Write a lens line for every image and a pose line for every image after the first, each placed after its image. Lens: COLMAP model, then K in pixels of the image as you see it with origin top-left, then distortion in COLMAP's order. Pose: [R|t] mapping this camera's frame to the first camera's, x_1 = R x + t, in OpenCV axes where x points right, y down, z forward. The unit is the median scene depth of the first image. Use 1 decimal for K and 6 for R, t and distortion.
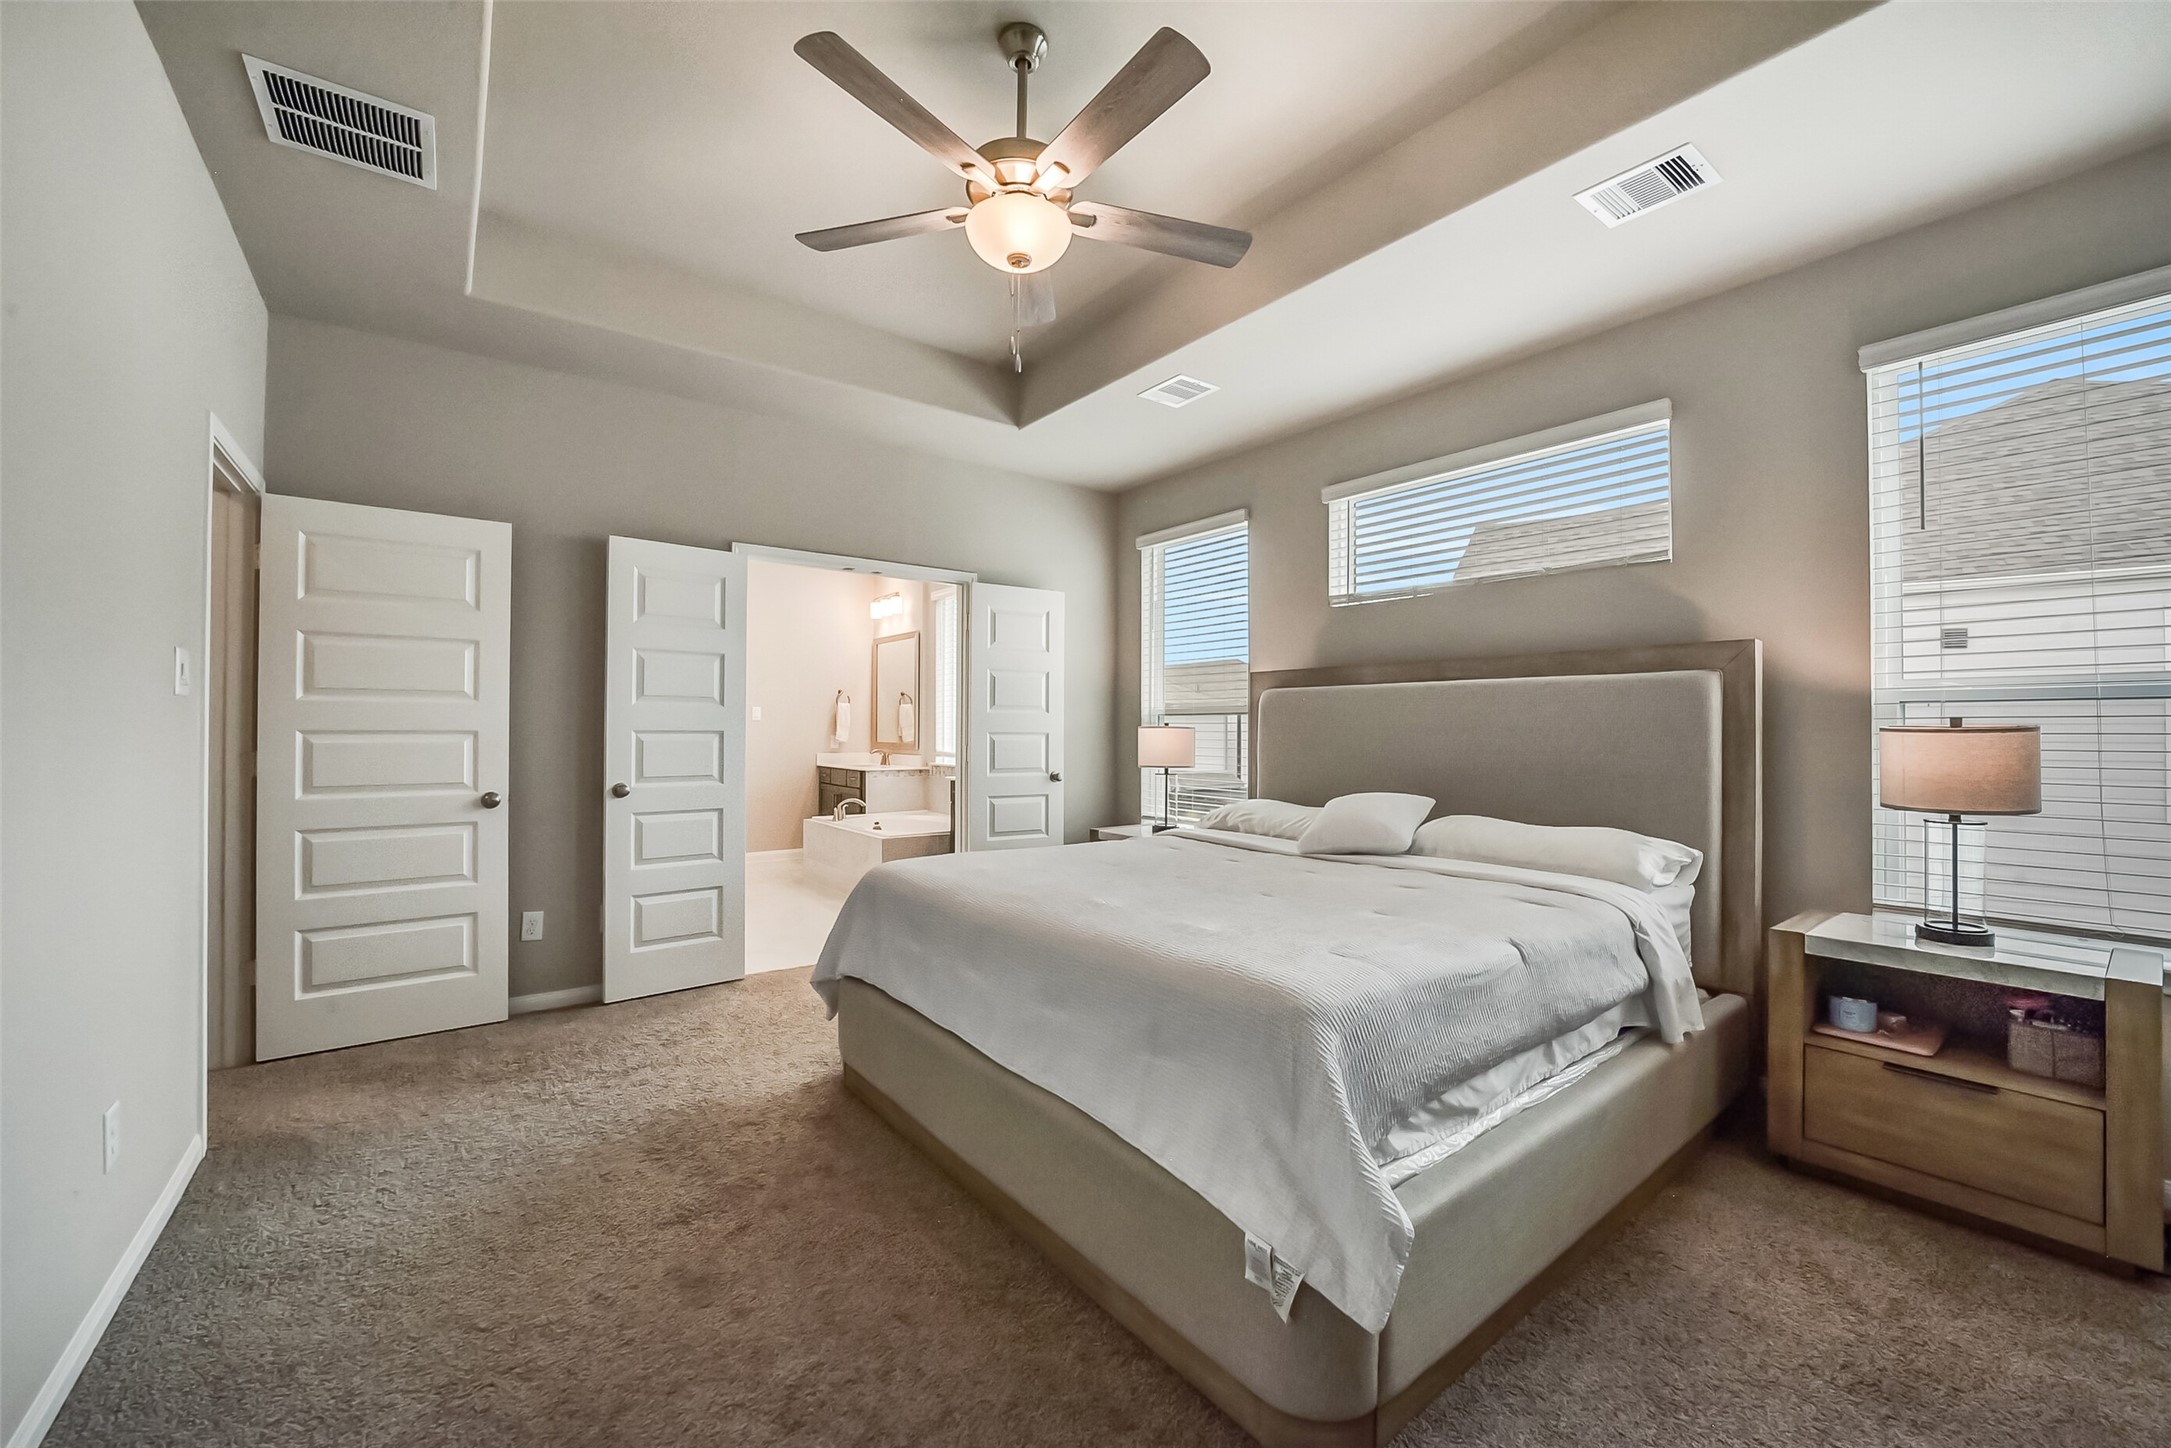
lens RADIAL K [[853.7, 0, 1084.7], [0, 853.7, 730.5], [0, 0, 1]] dist [-0.001216, -0.000118]
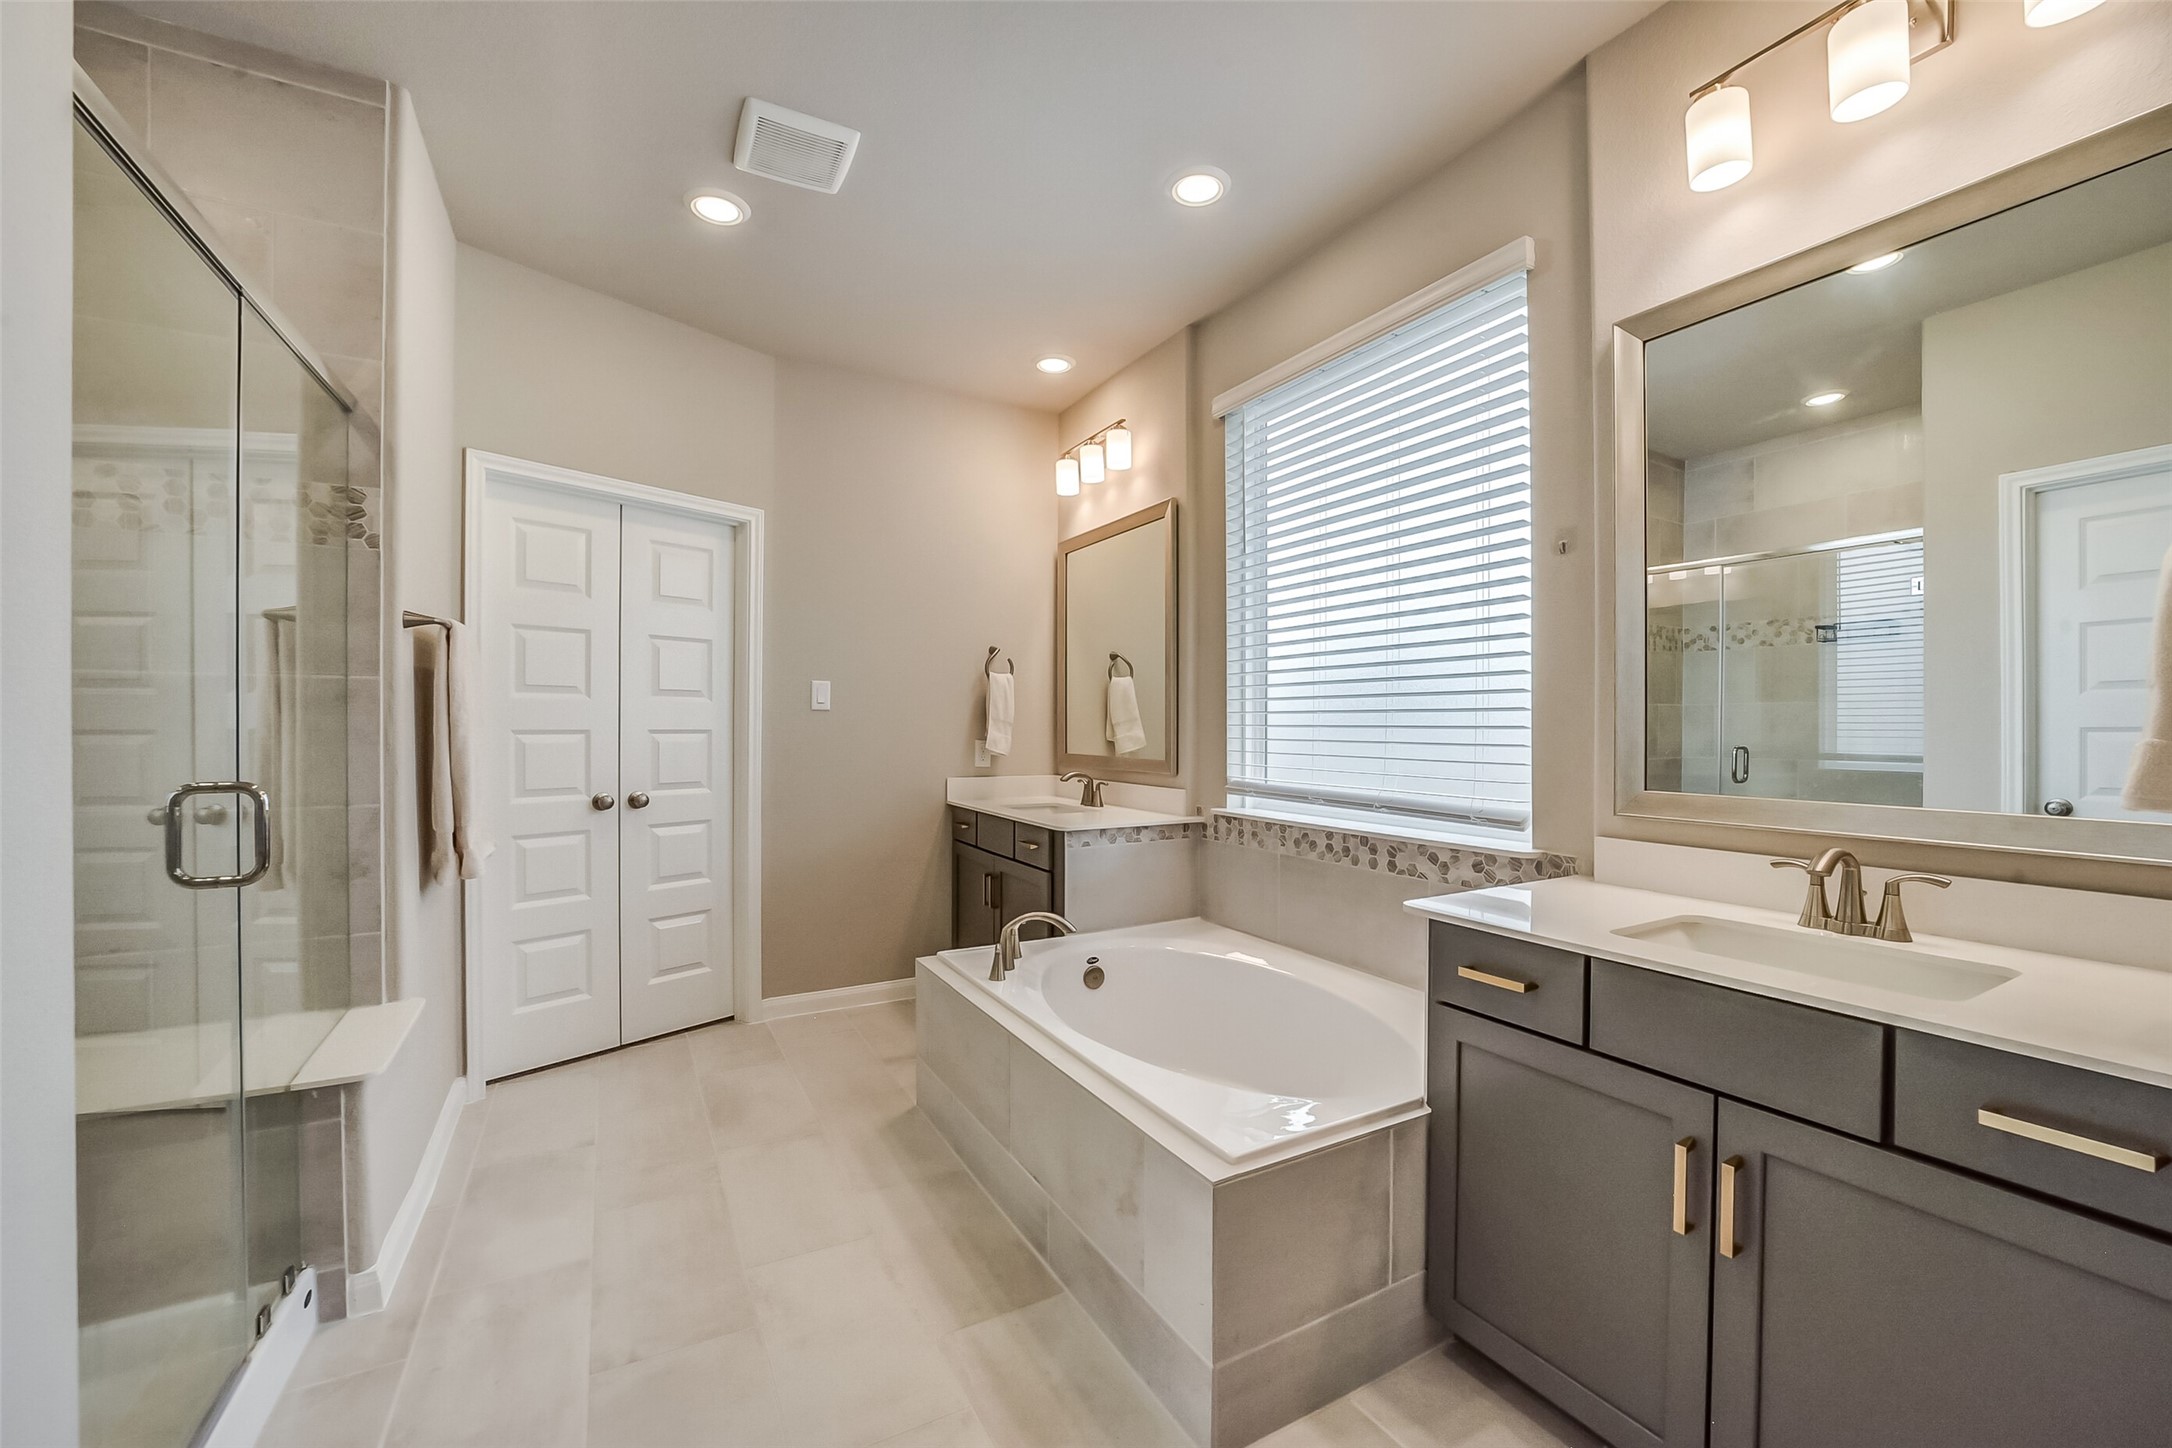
lens RADIAL K [[854.1, 0, 1100.1], [0, 854.1, 737.8], [0, 0, 1]] dist [-0.001216, -0.000118]
pose [[0.991652, -0.001745, -0.128931, -0.171175], [0.003625, 0.999890, 0.014354, -0.003037], [0.128892, -0.014701, 0.991550, 0.549902]]
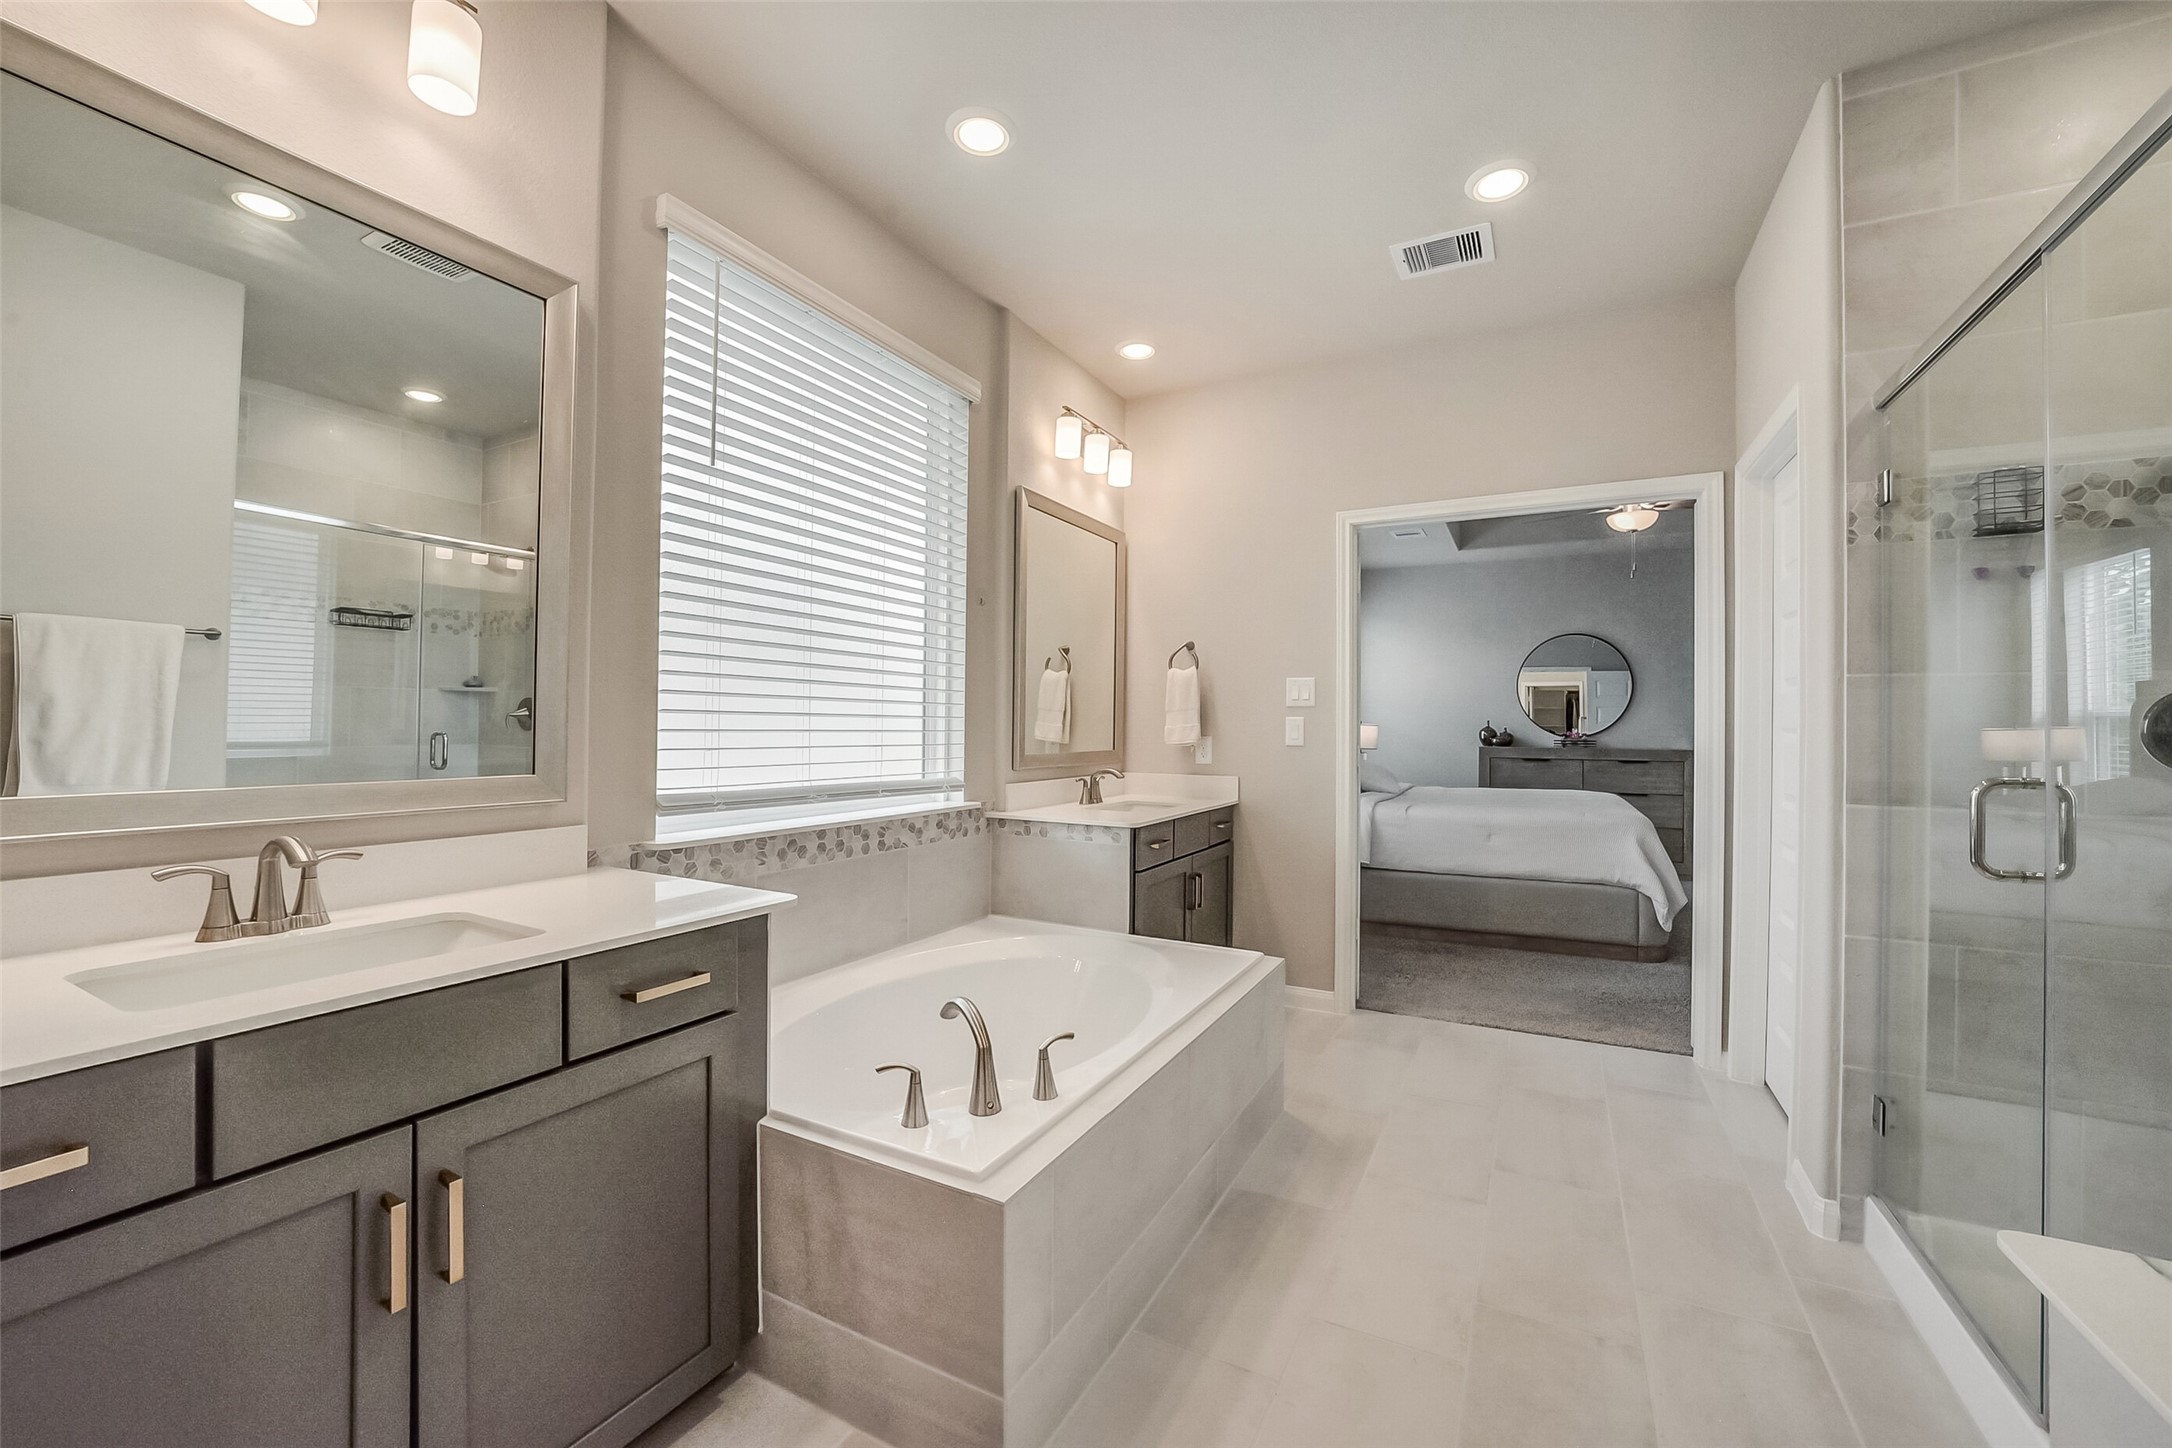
lens RADIAL K [[854.1, 0, 1102.3], [0, 854.1, 712.4], [0, 0, 1]] dist [-0.001216, -0.000118]
pose [[-0.413944, 0.002667, 0.910298, -0.446238], [-0.018248, 0.999770, -0.011227, -0.001347], [-0.910119, -0.021259, -0.413801, 0.932443]]
